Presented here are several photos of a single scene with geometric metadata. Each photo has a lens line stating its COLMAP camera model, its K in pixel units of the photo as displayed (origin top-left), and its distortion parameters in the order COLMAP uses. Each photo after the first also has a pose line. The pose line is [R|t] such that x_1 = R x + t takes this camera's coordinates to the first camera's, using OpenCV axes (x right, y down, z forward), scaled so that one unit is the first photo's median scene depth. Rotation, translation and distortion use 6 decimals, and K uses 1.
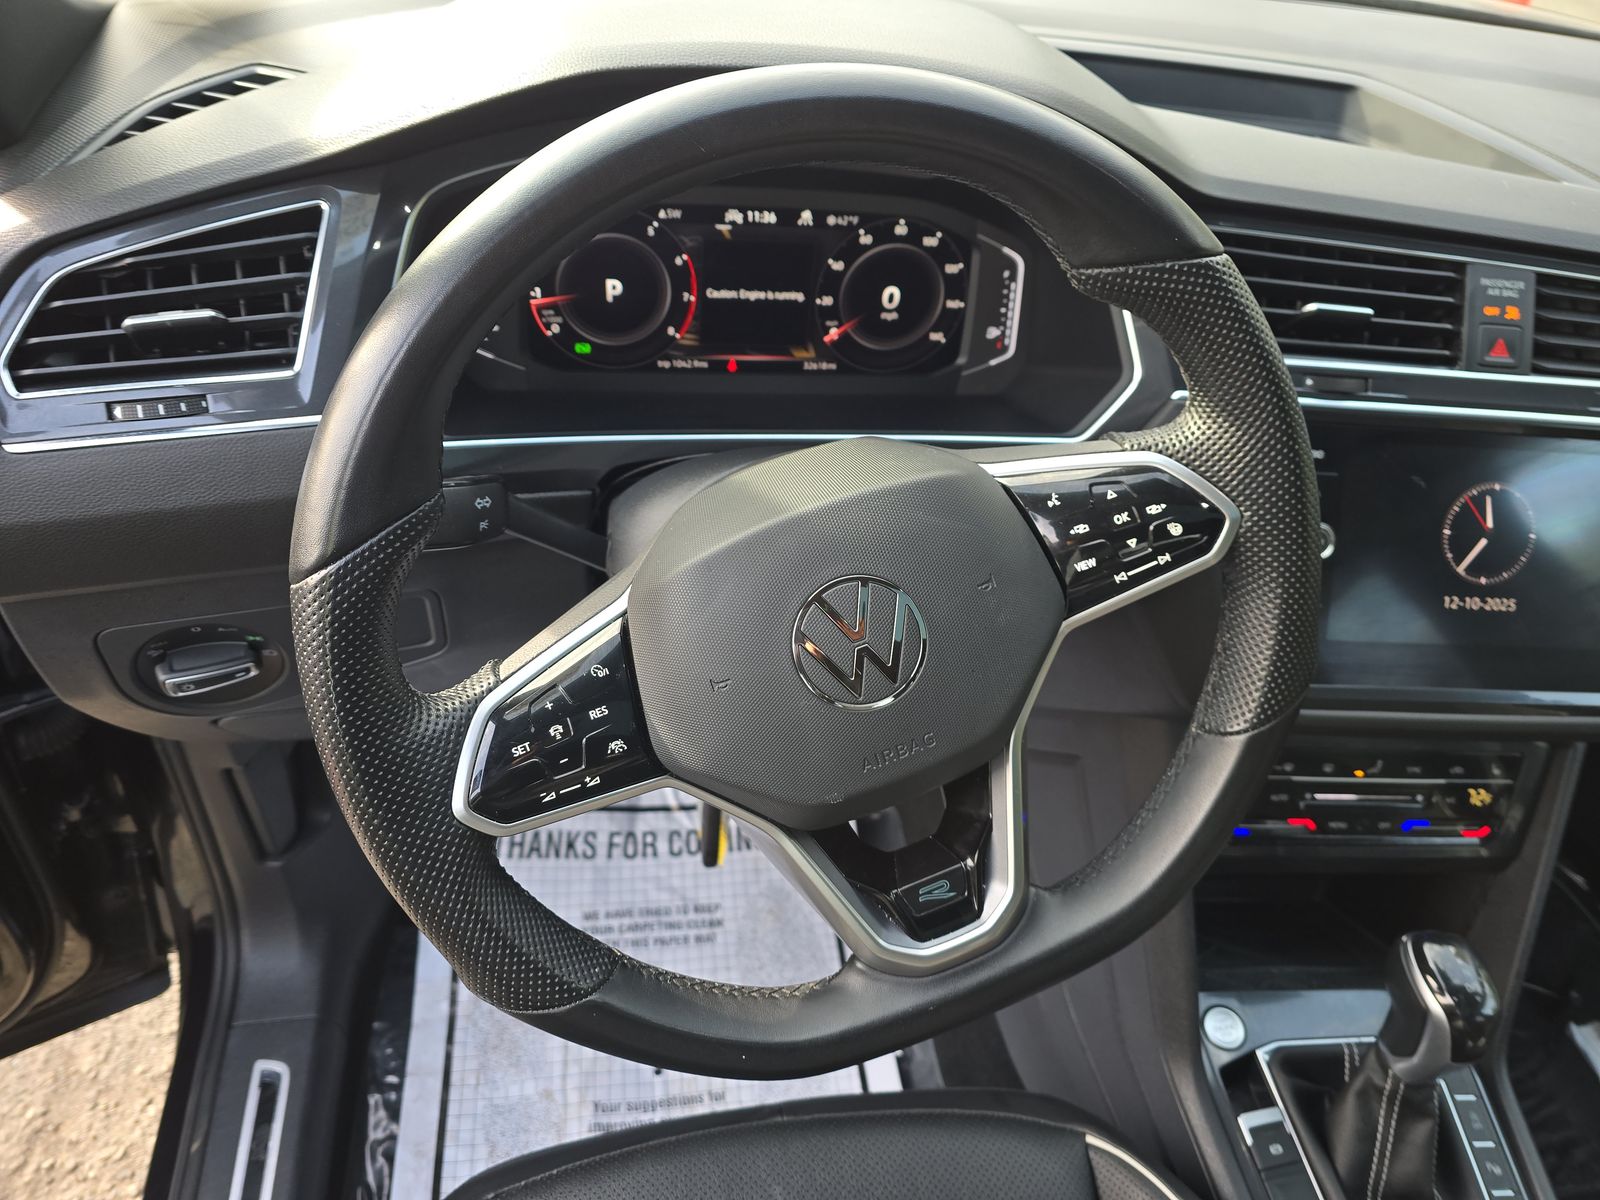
lens RADIAL K [[1142.6, 0, 786.5], [0, 1142.6, 612.9], [0, 0, 1]] dist [0.027478, -0.037555]
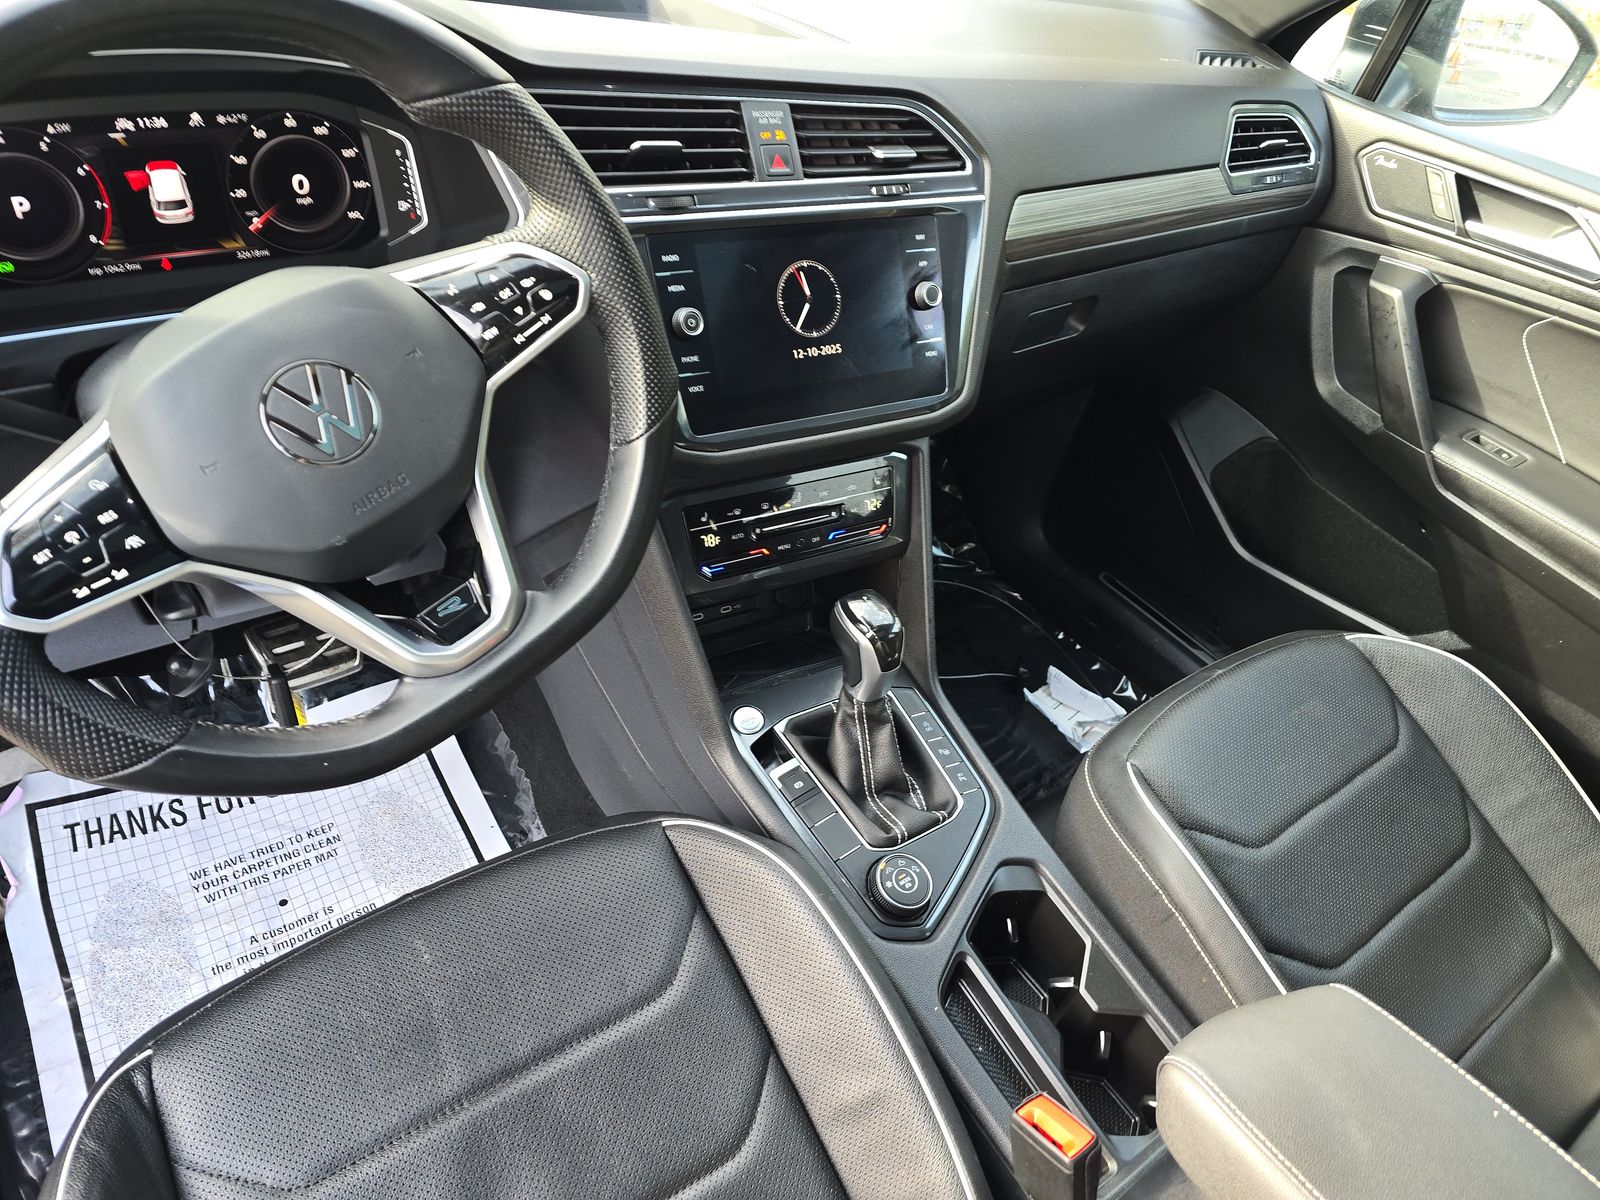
lens RADIAL K [[1142.6, 0, 859.0], [0, 1142.6, 632.6], [0, 0, 1]] dist [0.027478, -0.037555]
pose [[0.885306, -0.268931, 0.379354, 0.030469], [0.253878, 0.963019, 0.090223, 0.206851], [-0.389589, 0.016435, 0.920842, -0.288132]]
